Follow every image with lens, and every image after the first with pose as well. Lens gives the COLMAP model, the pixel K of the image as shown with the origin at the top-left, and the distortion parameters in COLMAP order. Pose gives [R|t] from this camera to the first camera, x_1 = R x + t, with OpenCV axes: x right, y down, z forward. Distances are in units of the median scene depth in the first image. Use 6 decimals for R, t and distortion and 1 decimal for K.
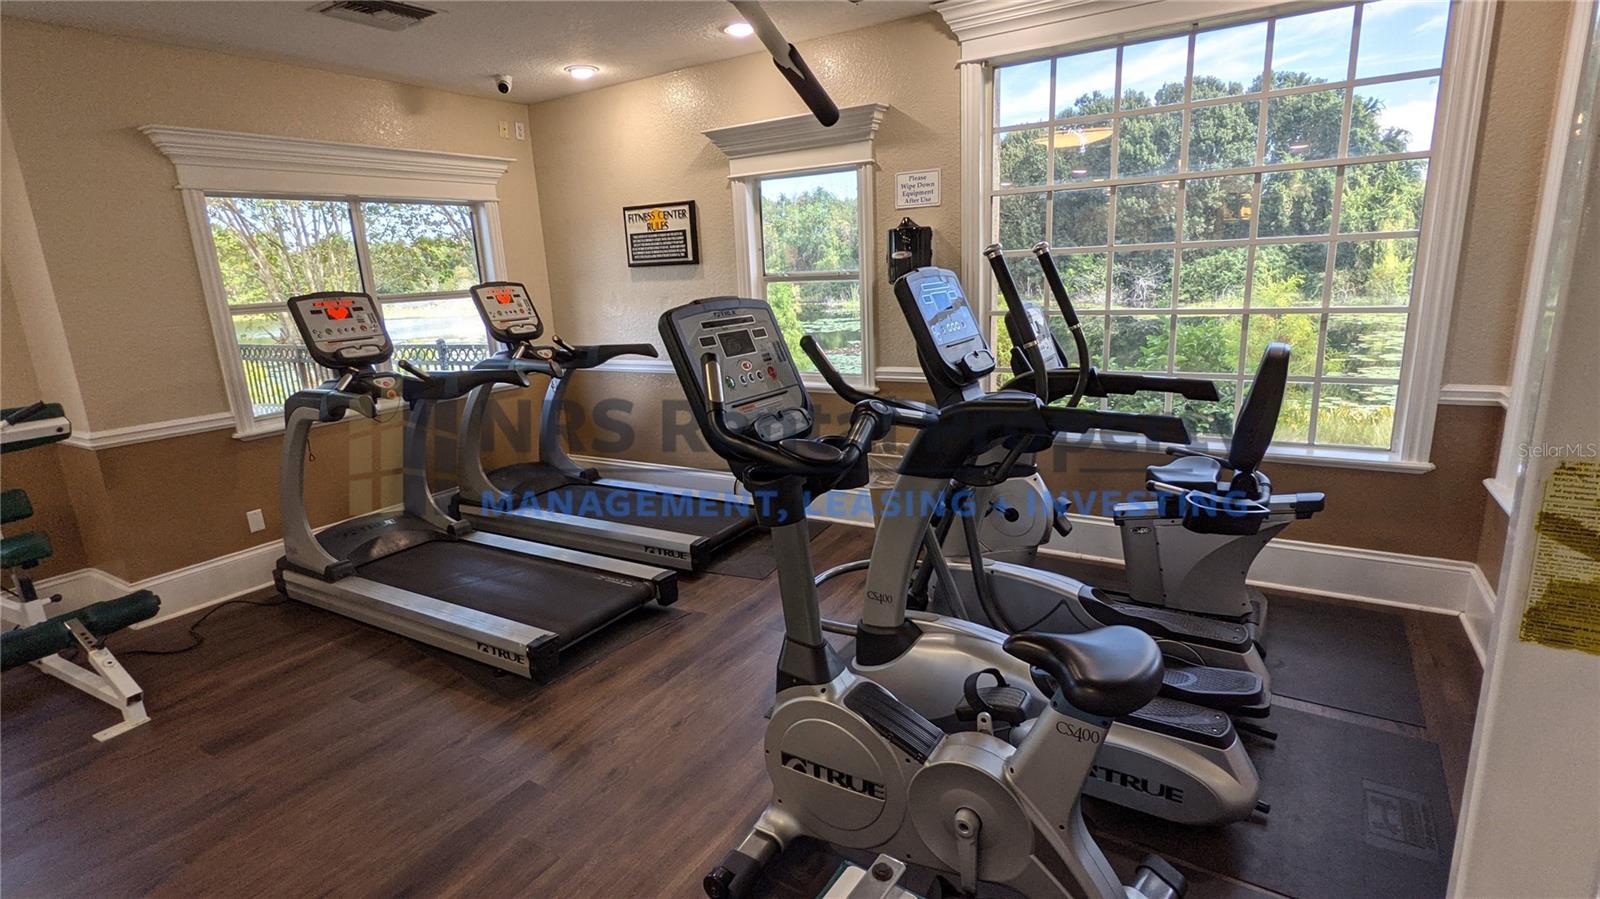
lens RADIAL K [[778.1, 0, 798.9], [0, 778.1, 452.1], [0, 0, 1]] dist [0.001396, 0.000361]
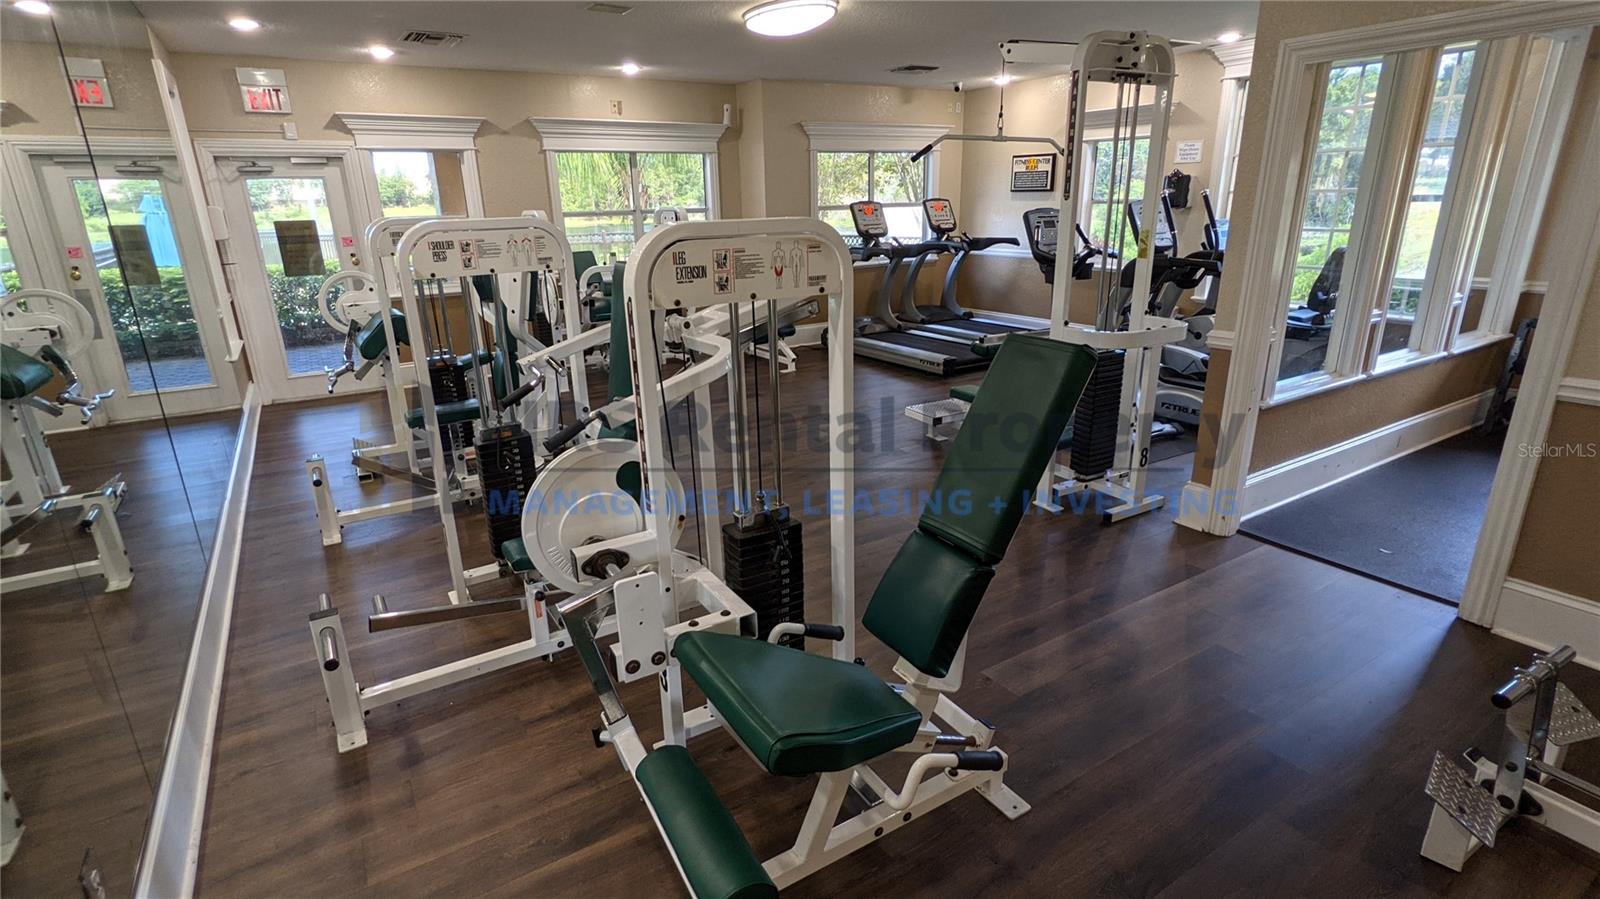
lens RADIAL K [[778.1, 0, 797.6], [0, 778.1, 446.3], [0, 0, 1]] dist [0.001396, 0.000361]
pose [[0.898673, 0.163204, -0.407126, 0.160433], [-0.125230, 0.985033, 0.118441, 0.183566], [0.420362, -0.055456, 0.905660, -0.844487]]
